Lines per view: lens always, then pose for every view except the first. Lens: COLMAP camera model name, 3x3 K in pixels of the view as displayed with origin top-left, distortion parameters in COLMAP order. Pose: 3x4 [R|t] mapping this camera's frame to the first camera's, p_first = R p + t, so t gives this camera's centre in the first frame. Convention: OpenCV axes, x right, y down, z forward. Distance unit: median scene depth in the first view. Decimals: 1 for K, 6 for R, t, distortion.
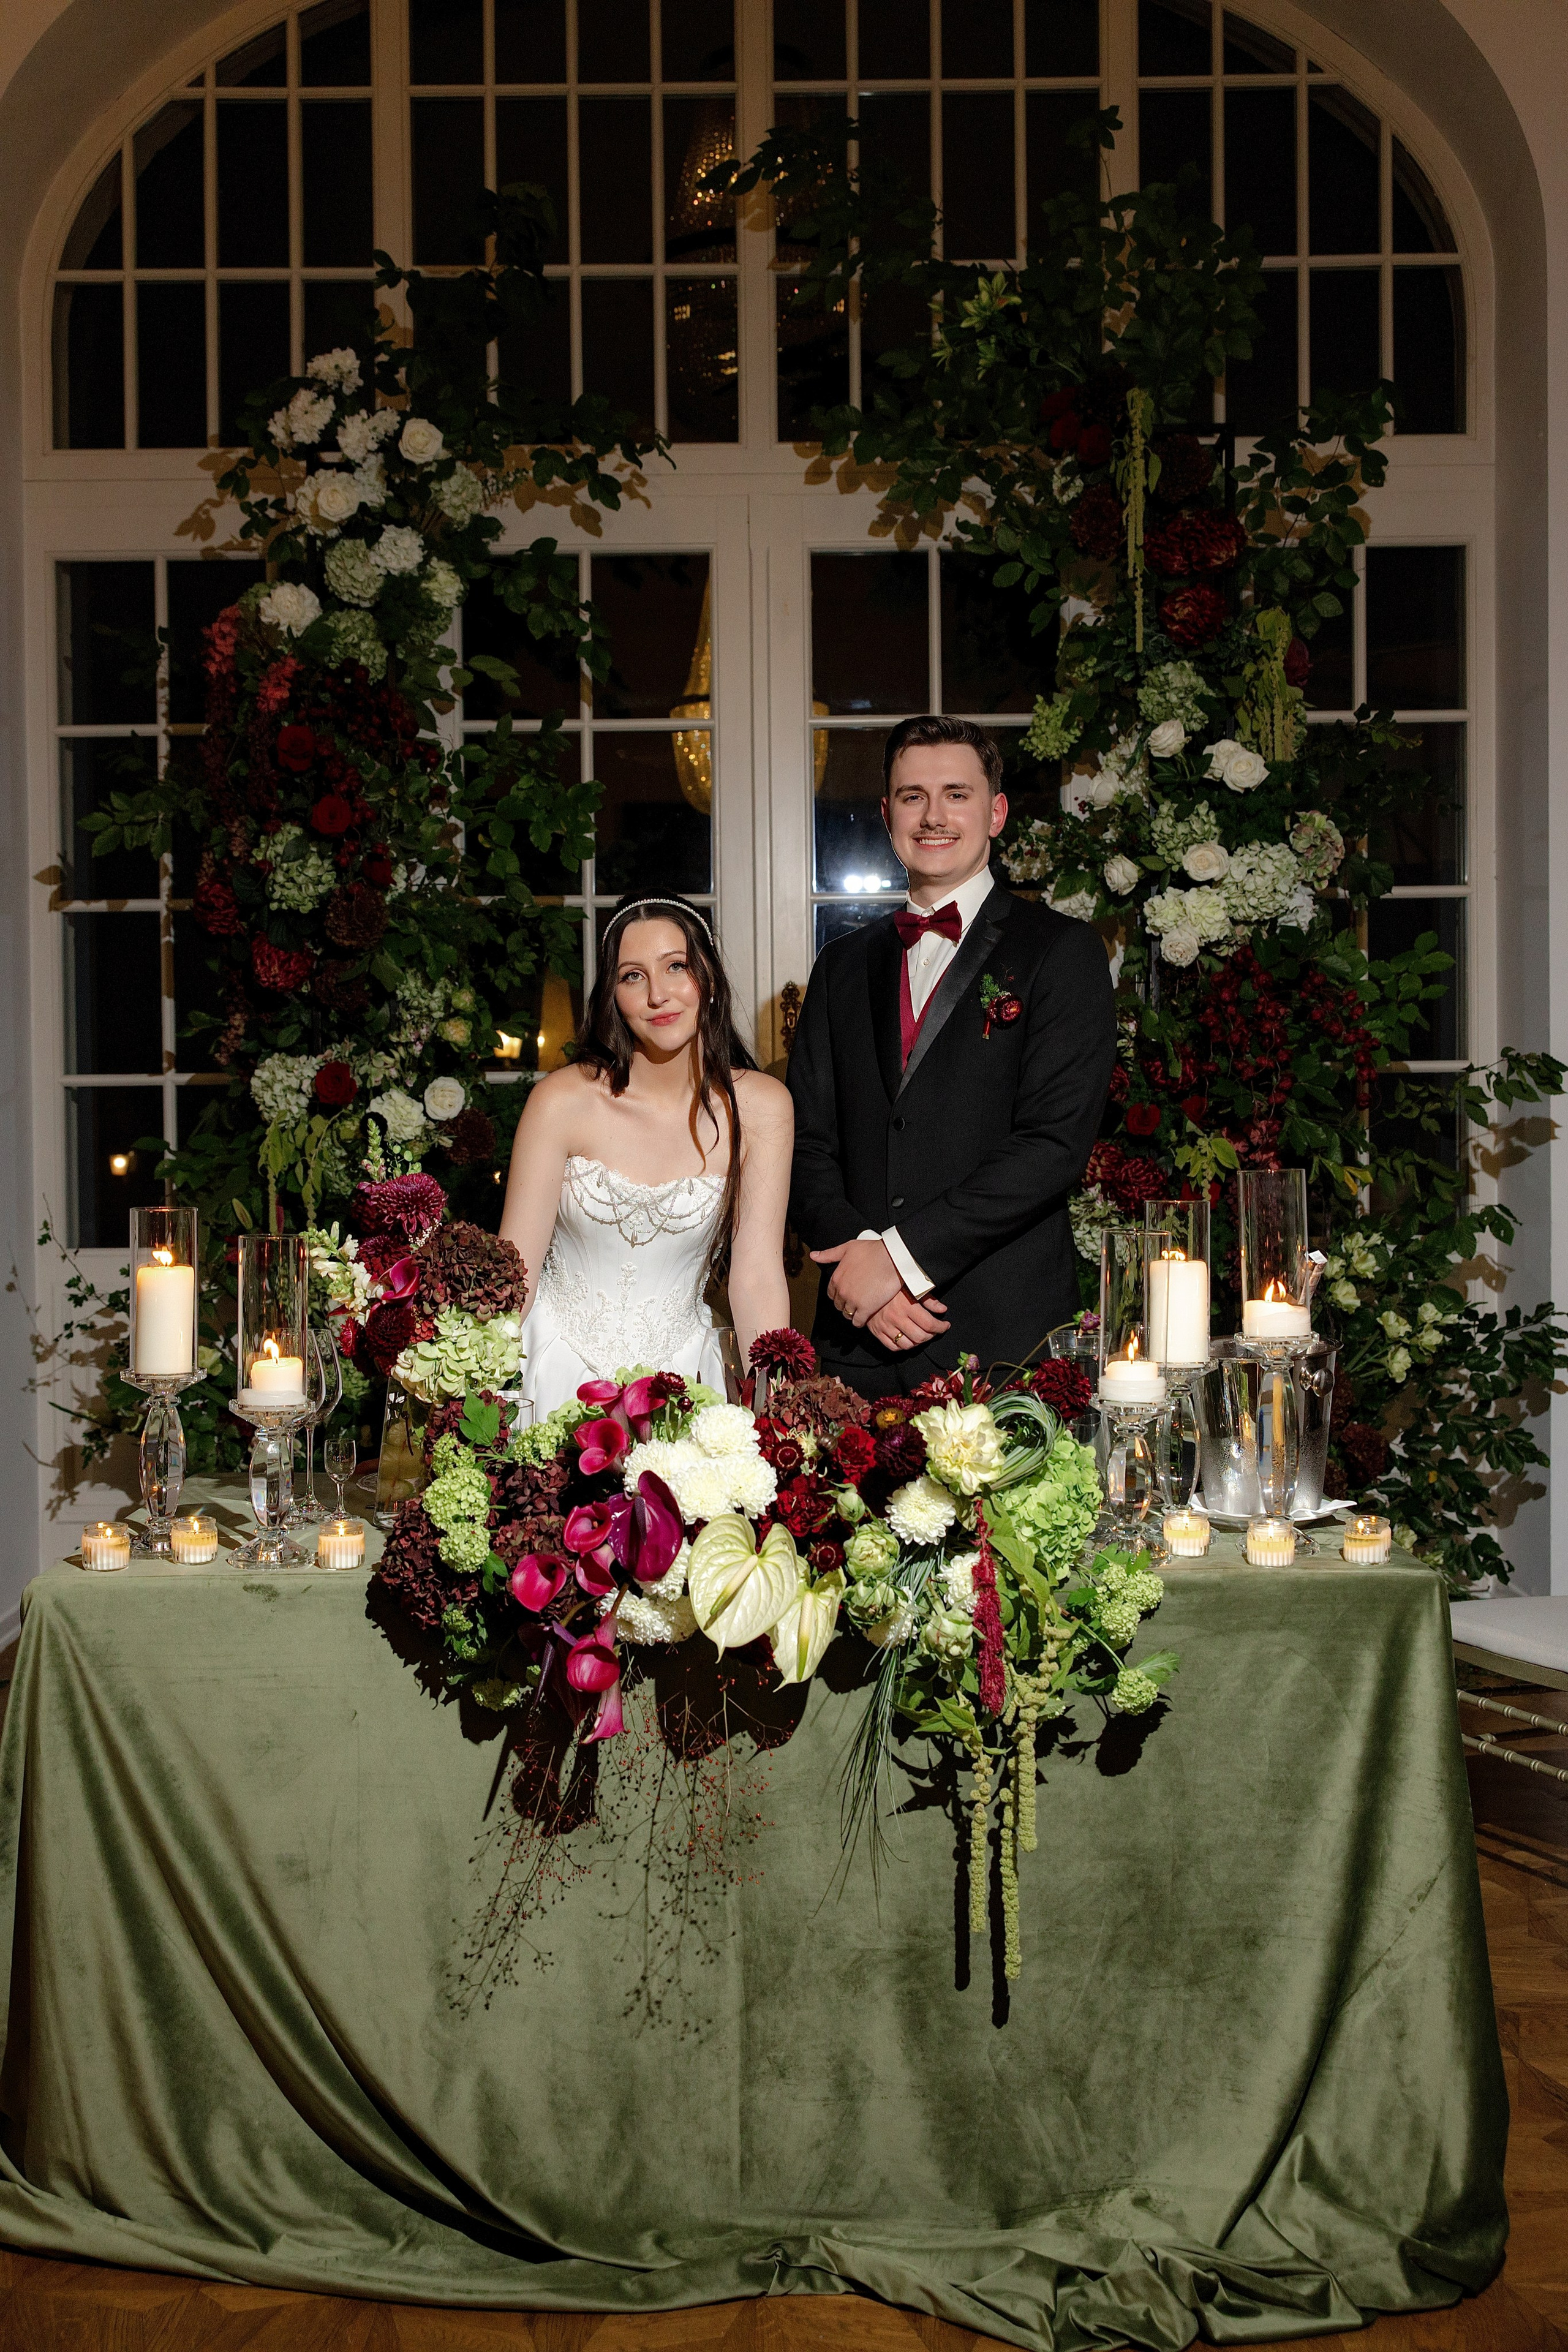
lens RADIAL K [[2483.1, 0, 759.6], [0, 2483.1, 1139.2], [0, 0, 1]] dist [-0.013381, 0.000000]
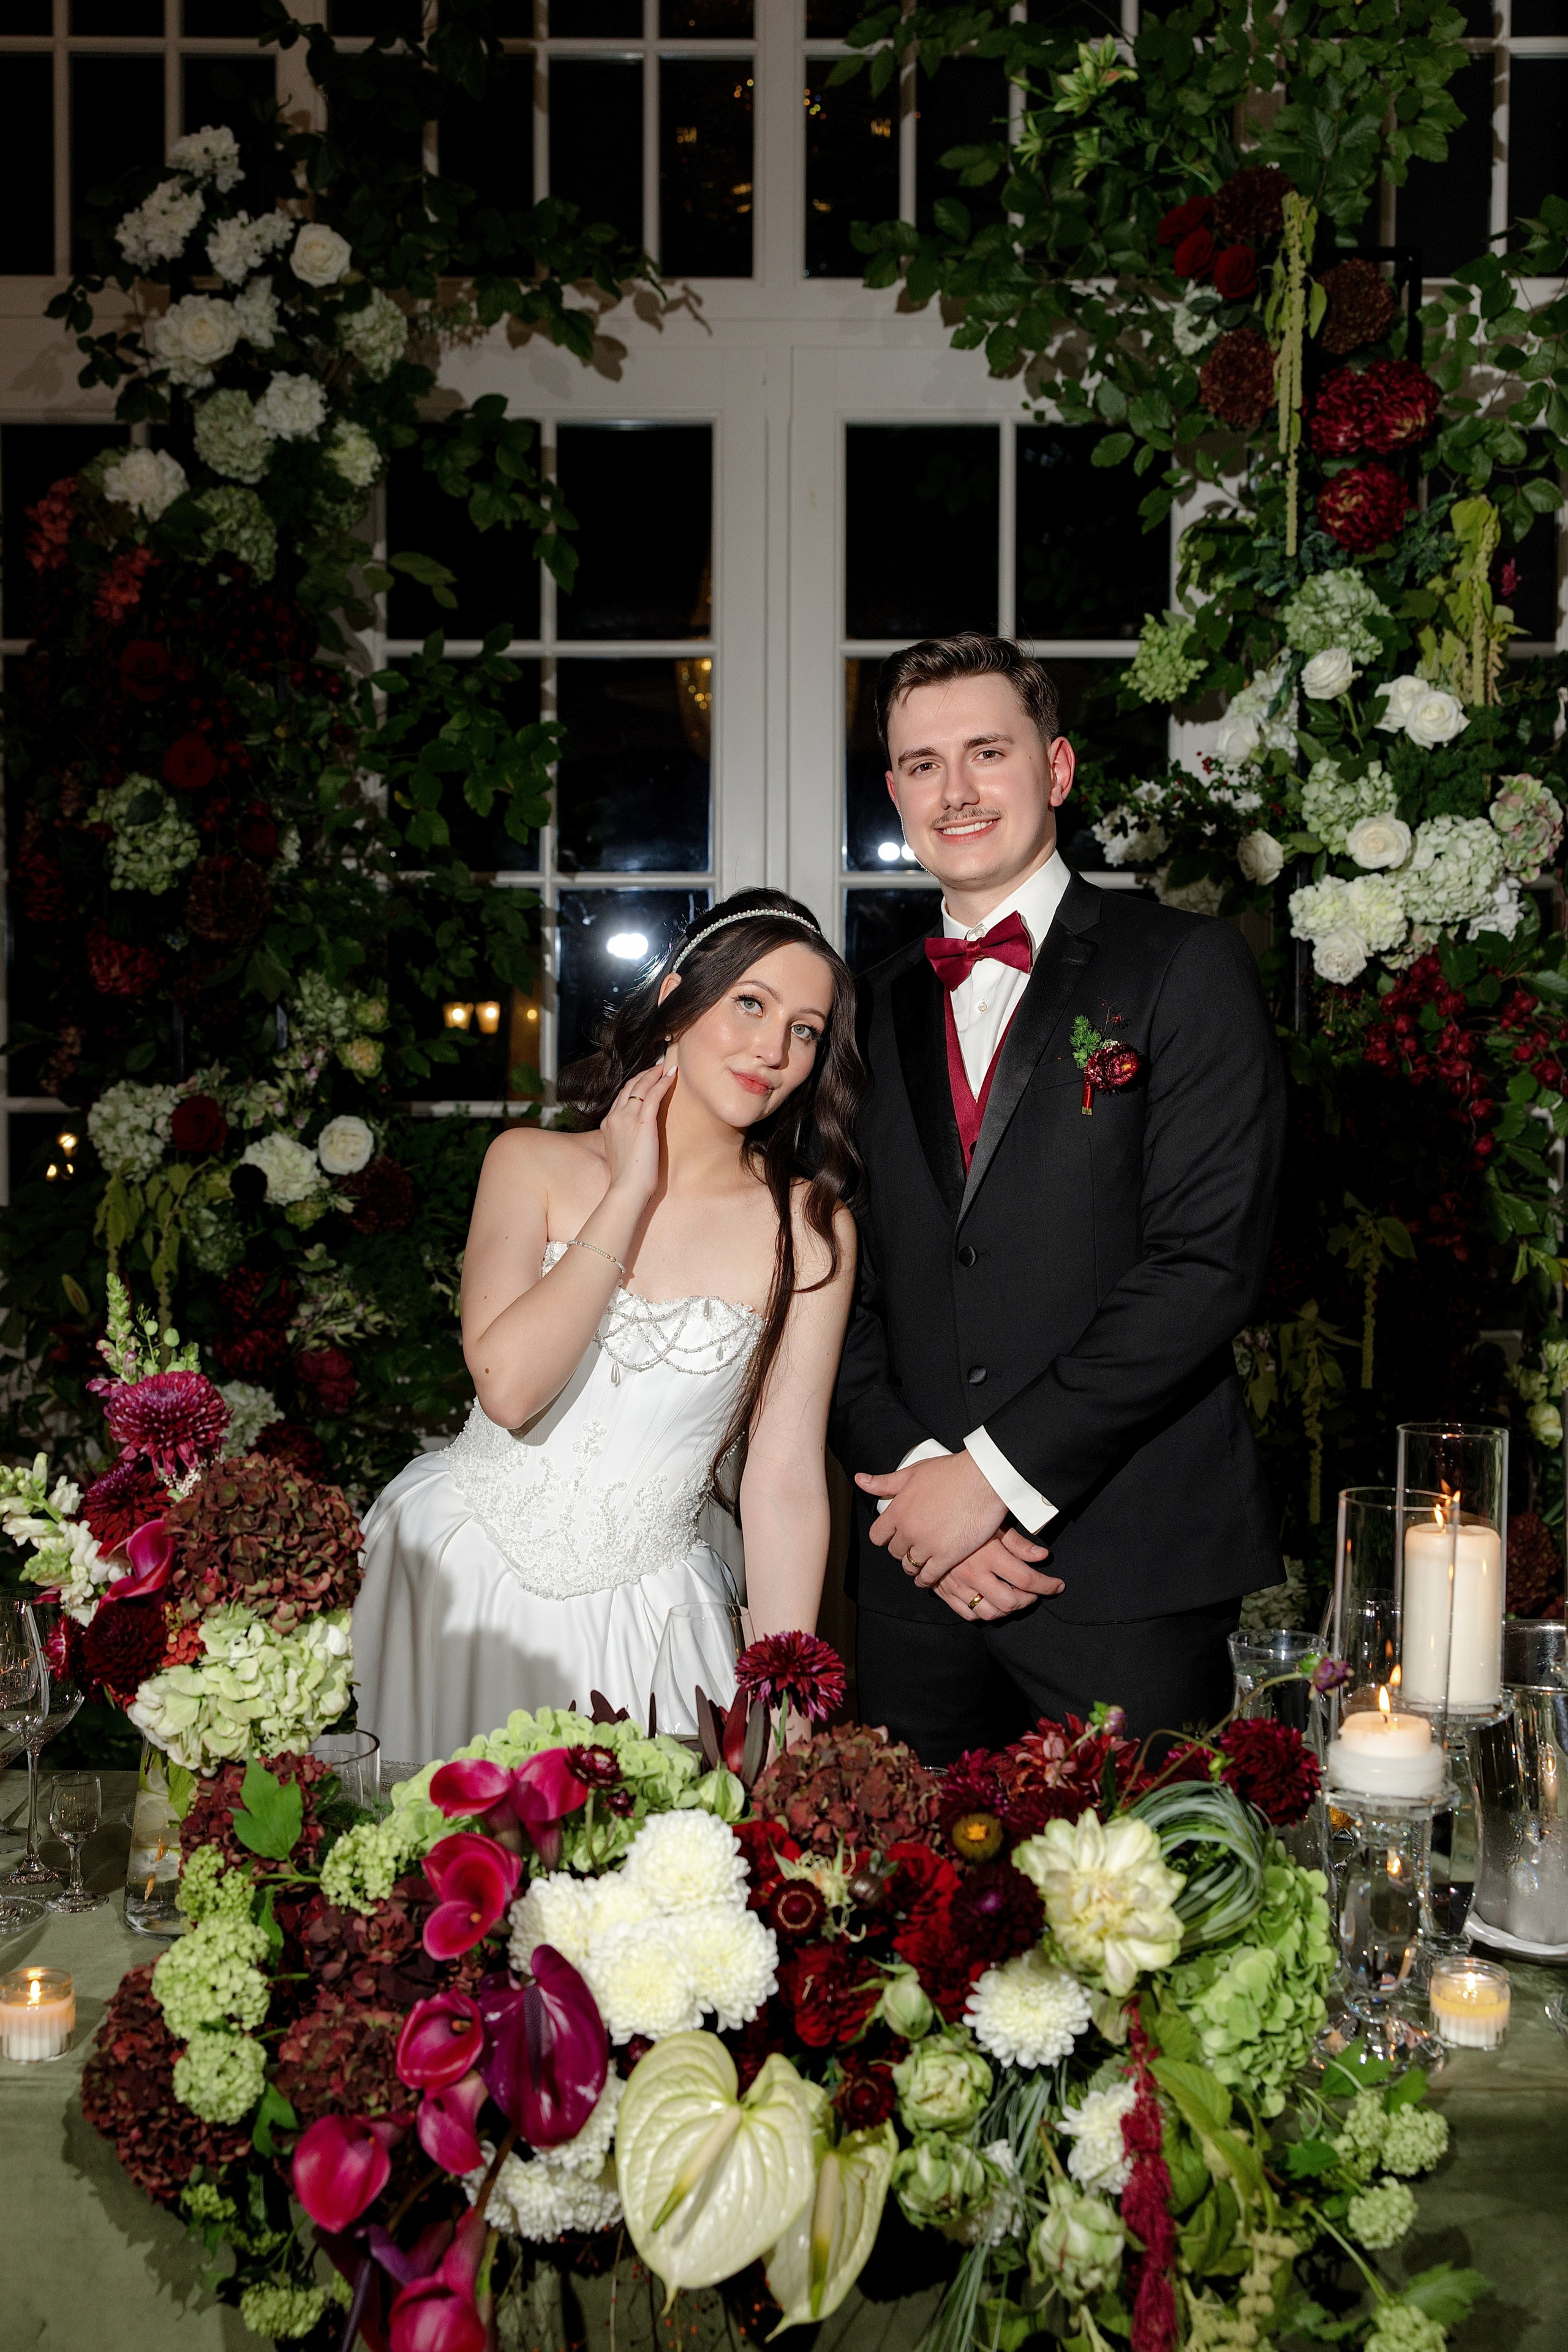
lens RADIAL K [[2735.8, 0, 770.8], [0, 2735.8, 1183.9], [0, 0, 1]] dist [-0.007654, 0.000000]
pose [[0.999906, 0.013695, -0.000841, 0.001672], [-0.013674, 0.999675, 0.021538, -0.024383], [0.001136, -0.021525, 0.999768, 0.178810]]
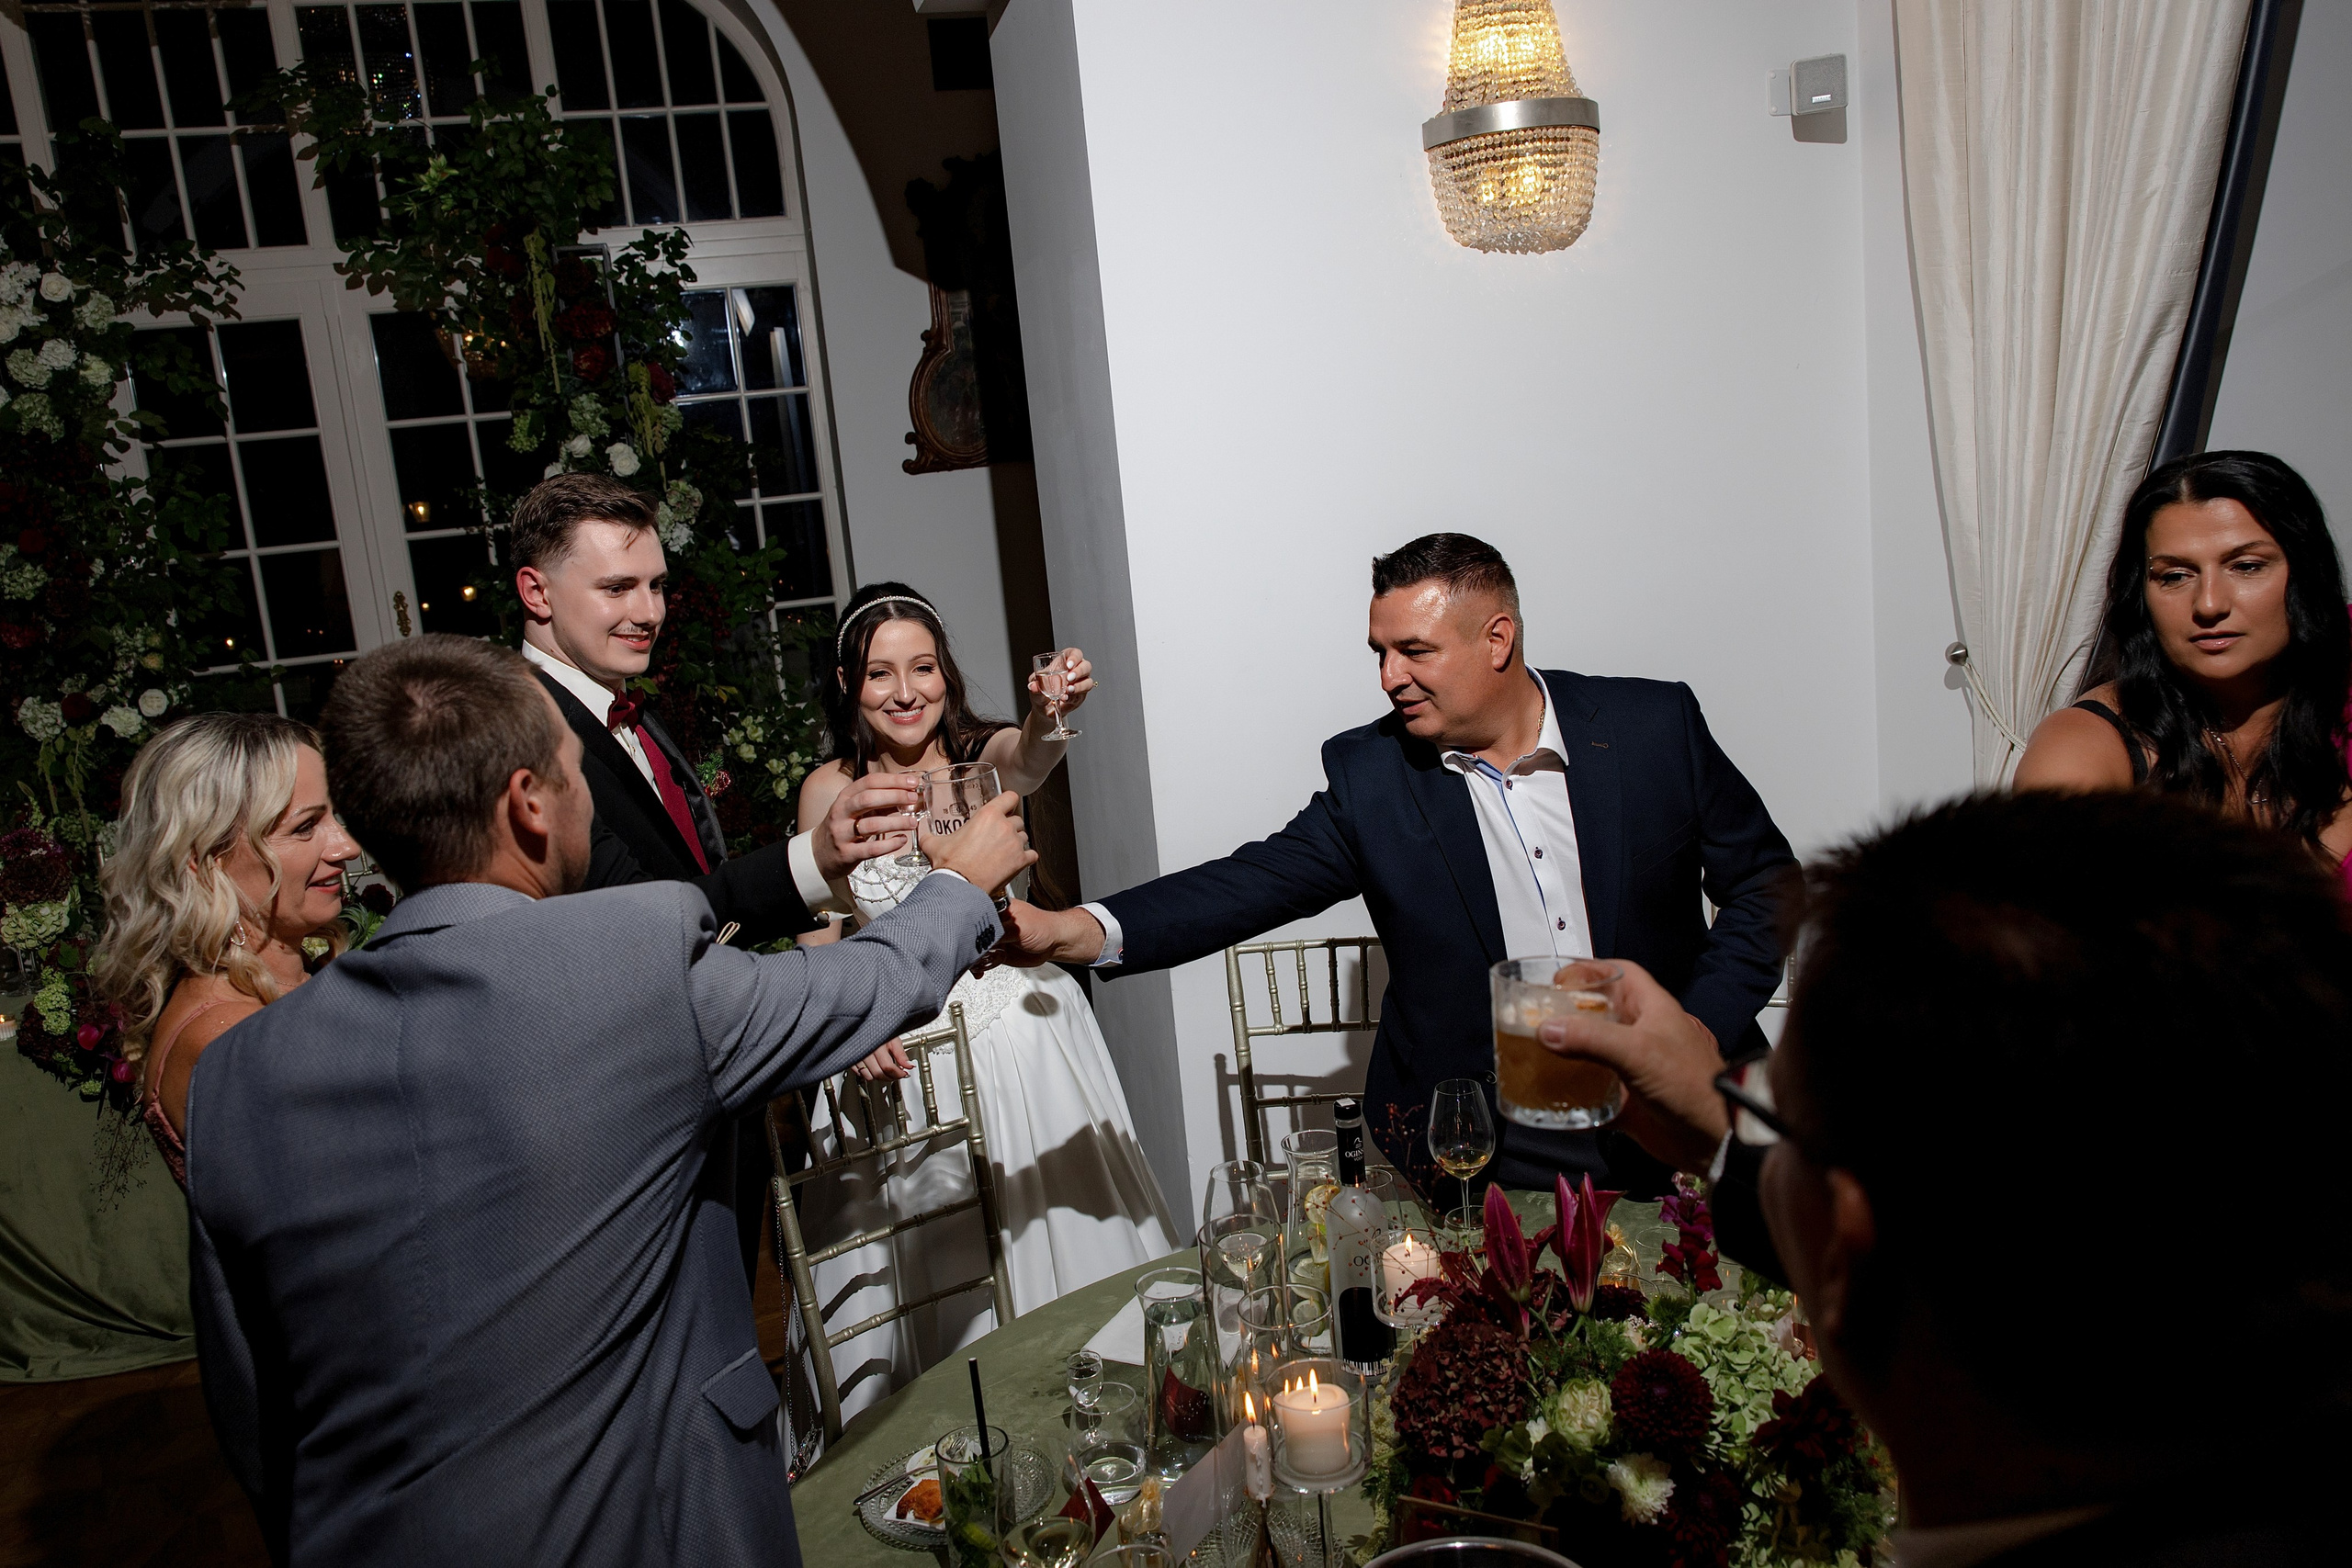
lens RADIAL K [[1848.6, 0, 1197.9], [0, 1848.6, 791.7], [0, 0, 1]] dist [-0.010621, 0.006357]
pose [[0.952122, -0.132343, 0.275587, 0.179743], [0.092710, 0.983987, 0.152232, -0.079265], [-0.291321, -0.119394, 0.949146, -0.329338]]
